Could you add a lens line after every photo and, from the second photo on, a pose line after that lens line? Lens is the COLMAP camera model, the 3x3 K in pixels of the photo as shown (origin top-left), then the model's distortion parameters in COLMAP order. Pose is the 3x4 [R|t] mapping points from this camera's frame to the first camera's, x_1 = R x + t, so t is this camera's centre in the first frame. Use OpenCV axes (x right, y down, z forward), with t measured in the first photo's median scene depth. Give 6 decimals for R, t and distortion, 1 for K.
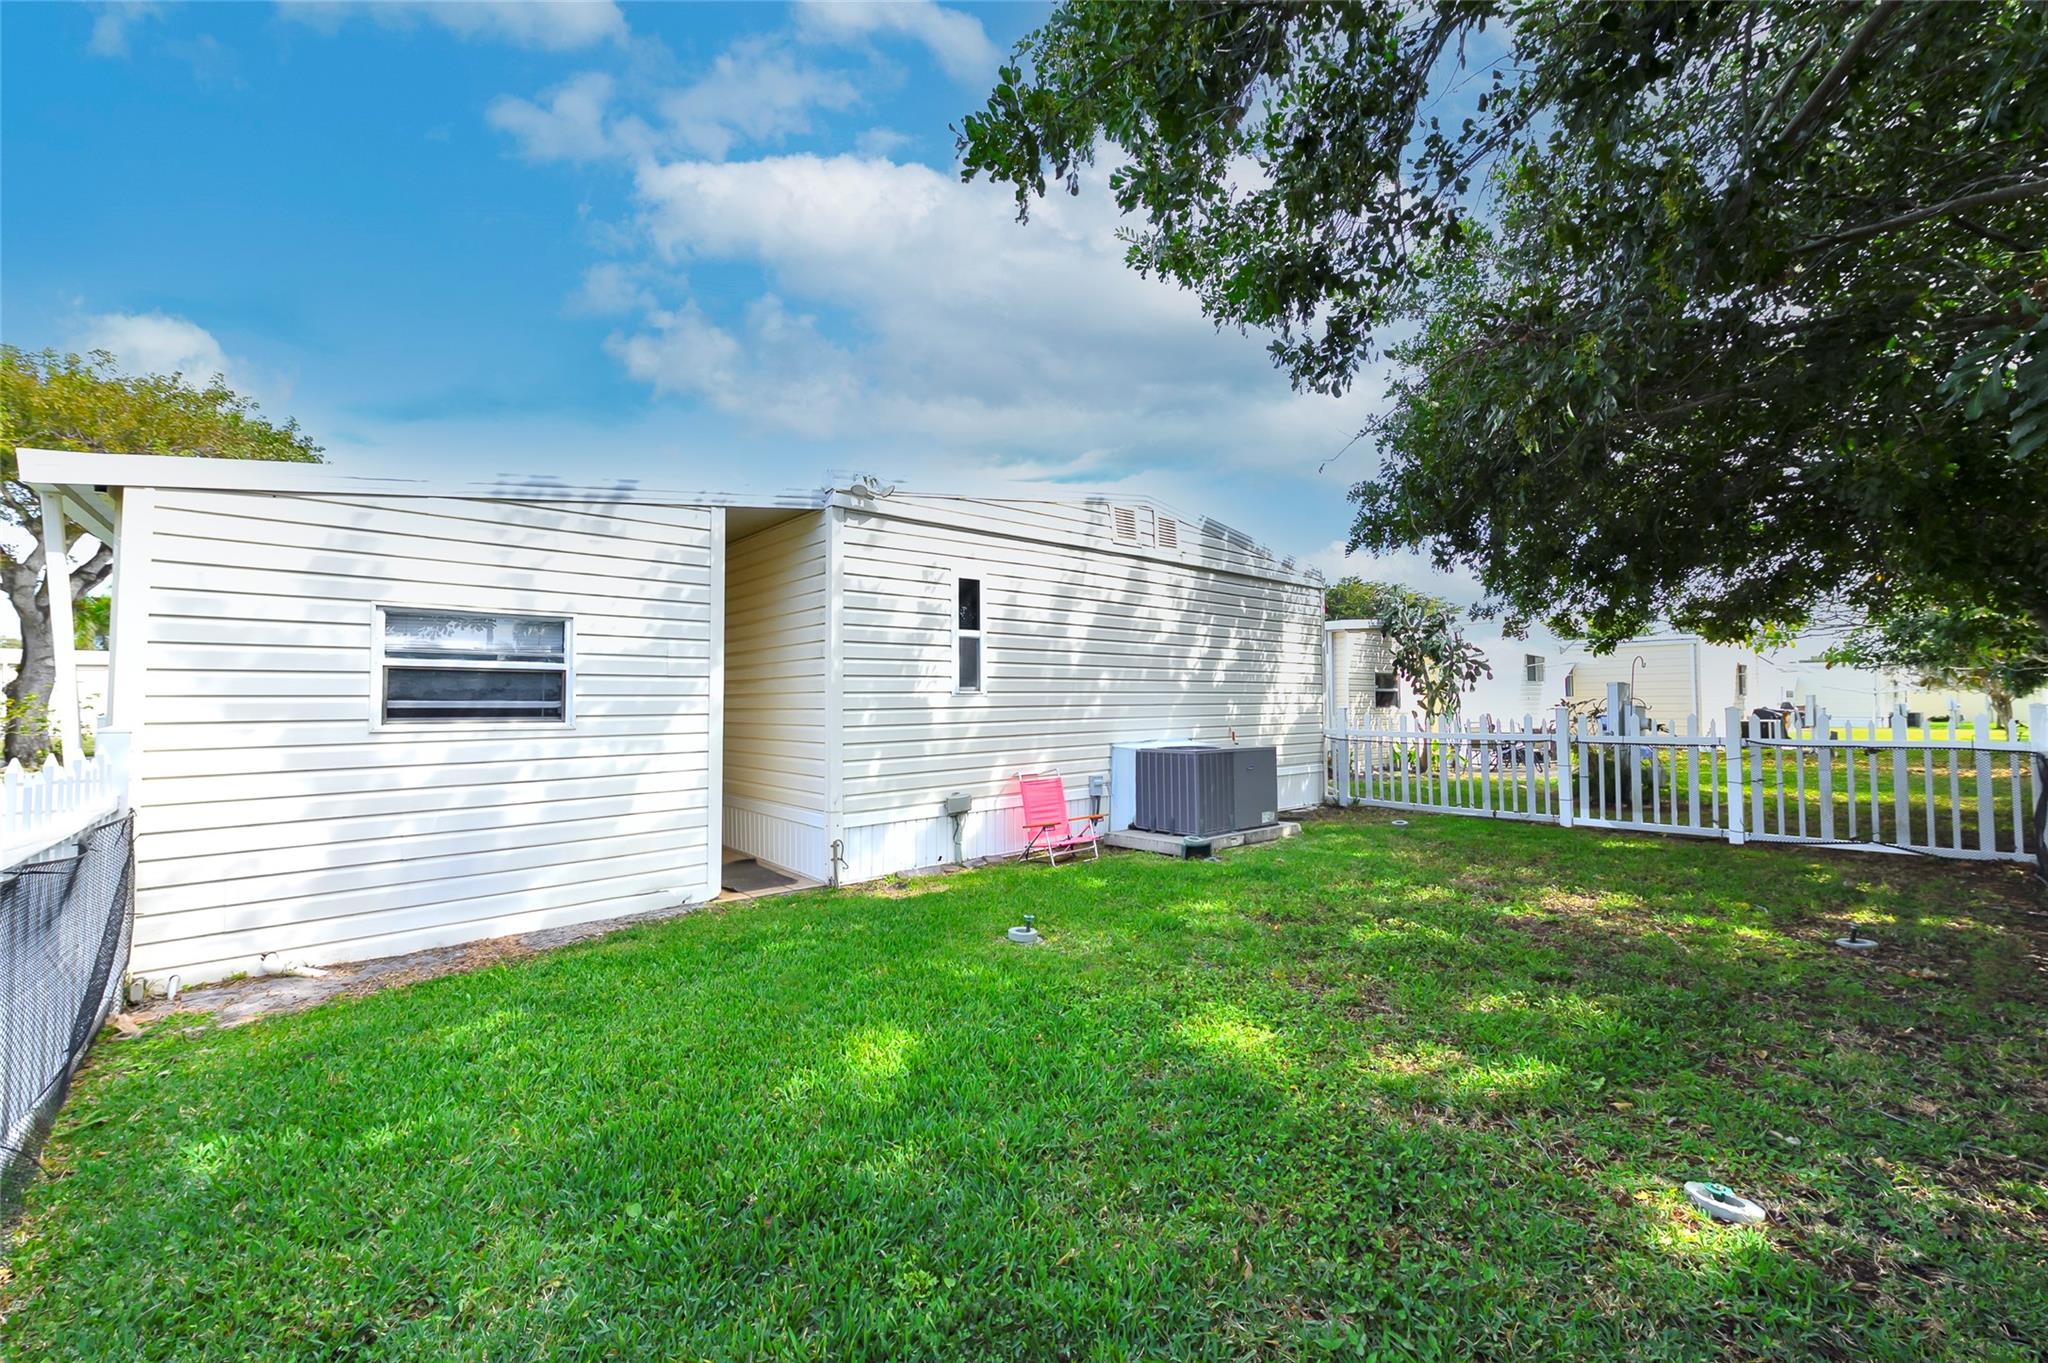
lens RADIAL K [[811.1, 0, 1021.2], [0, 811.1, 685.8], [0, 0, 1]] dist [0.011568, -0.000158]
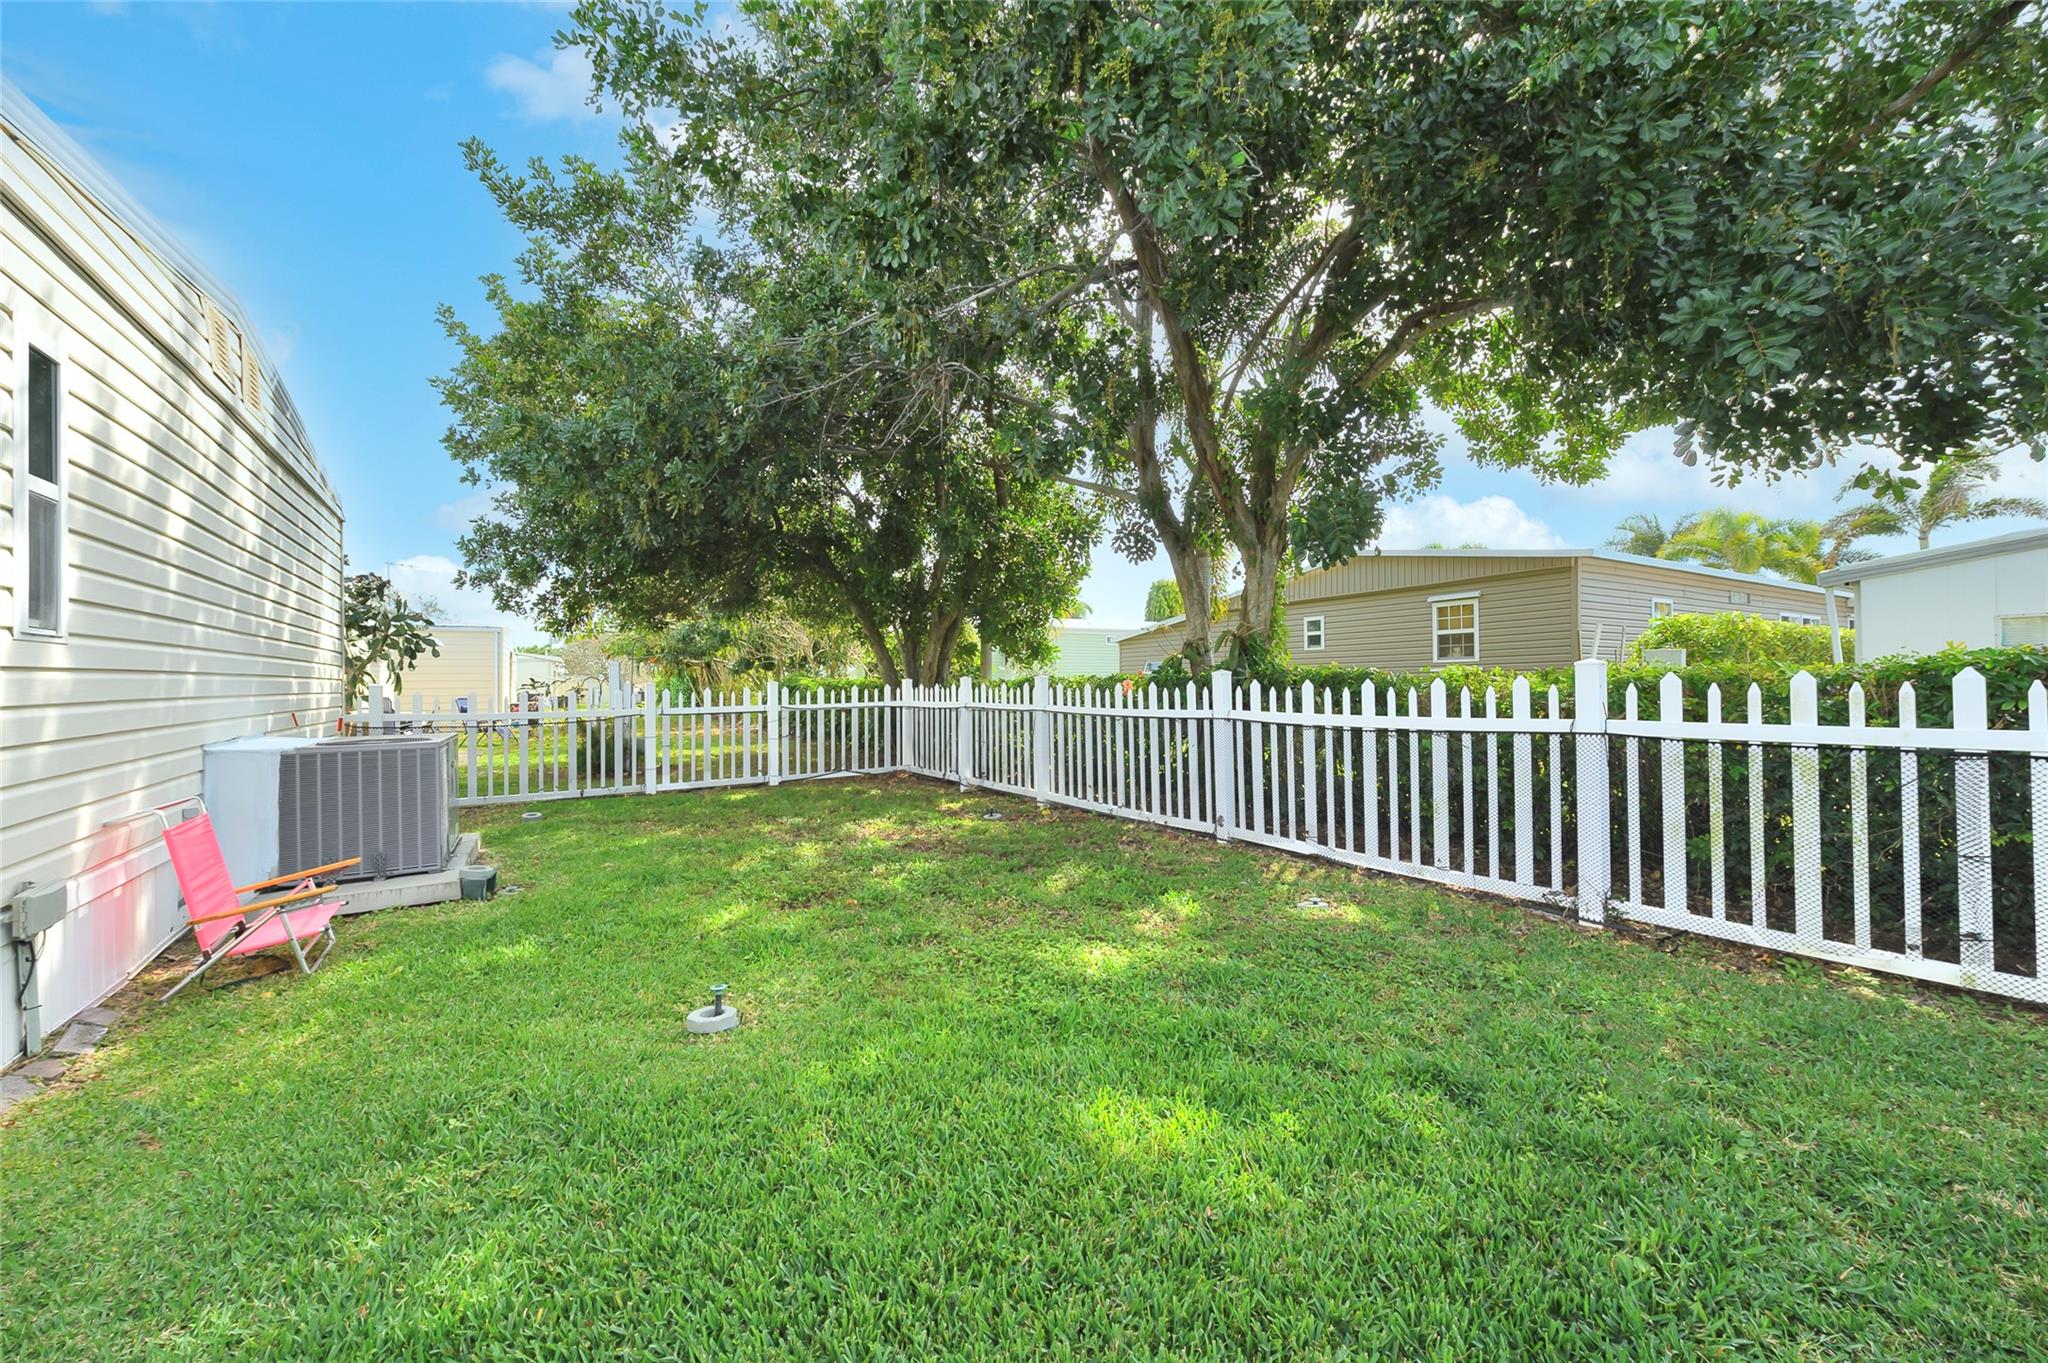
lens RADIAL K [[811.1, 0, 1024.5], [0, 811.1, 679.7], [0, 0, 1]] dist [0.011568, -0.000158]
pose [[0.134365, 0.009340, 0.990888, -0.346812], [-0.015044, 0.999860, -0.007385, 0.022922], [-0.990818, -0.013915, 0.134487, 0.388786]]
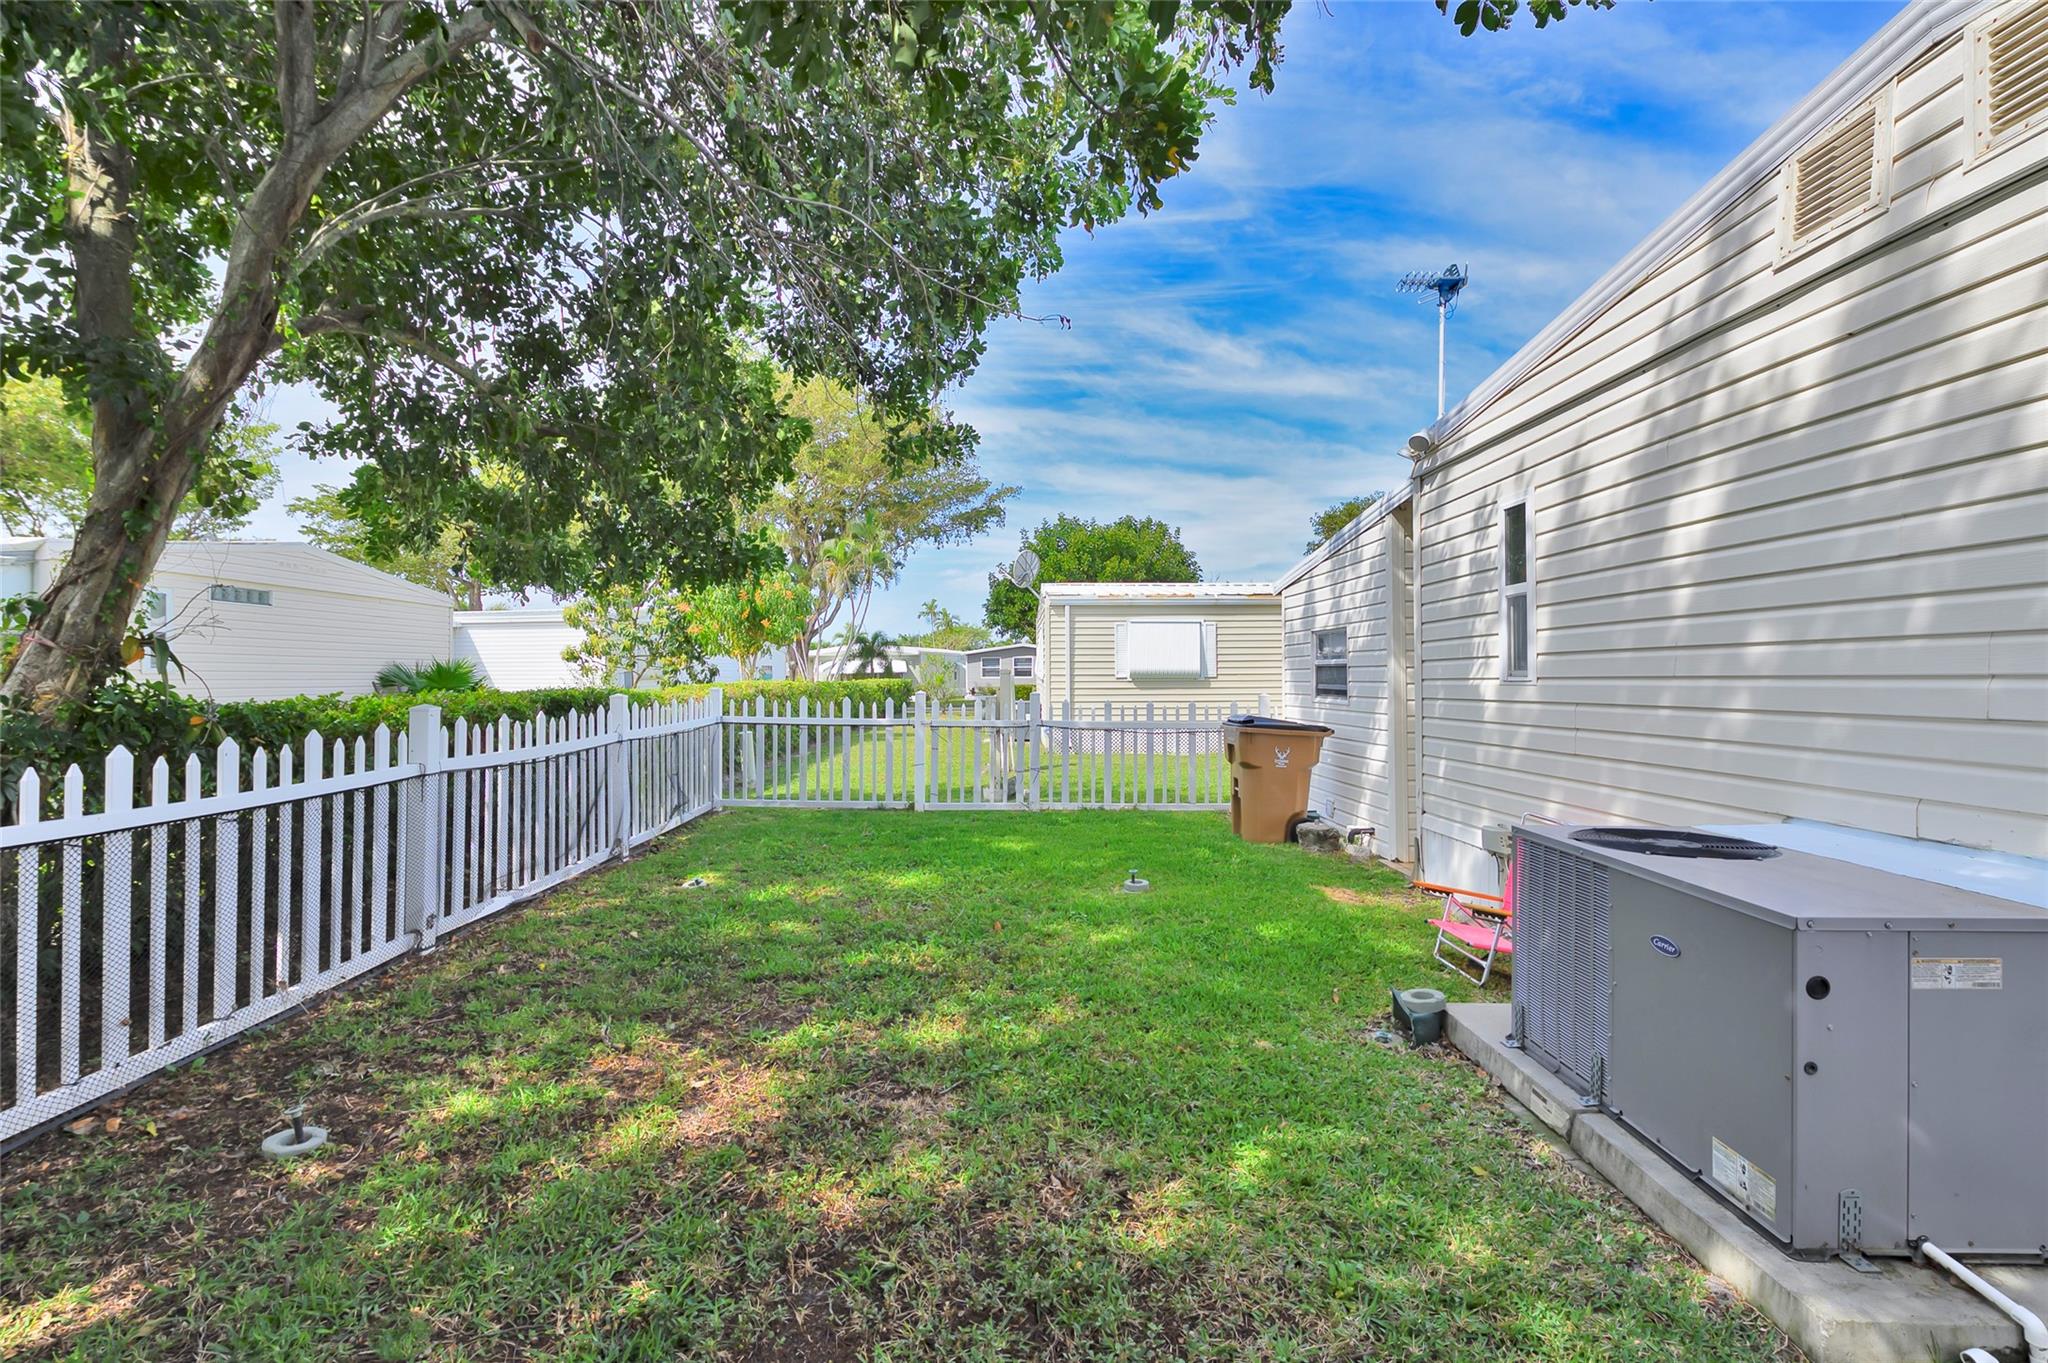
lens RADIAL K [[942.3, 0, 1009.0], [0, 942.3, 676.1], [0, 0, 1]] dist [-0.001906, 0.000421]
pose [[-0.656704, 0.005364, -0.754130, 0.665895], [0.020380, 0.999736, -0.010636, 0.004819], [0.753873, -0.022354, -0.656639, 1.014664]]
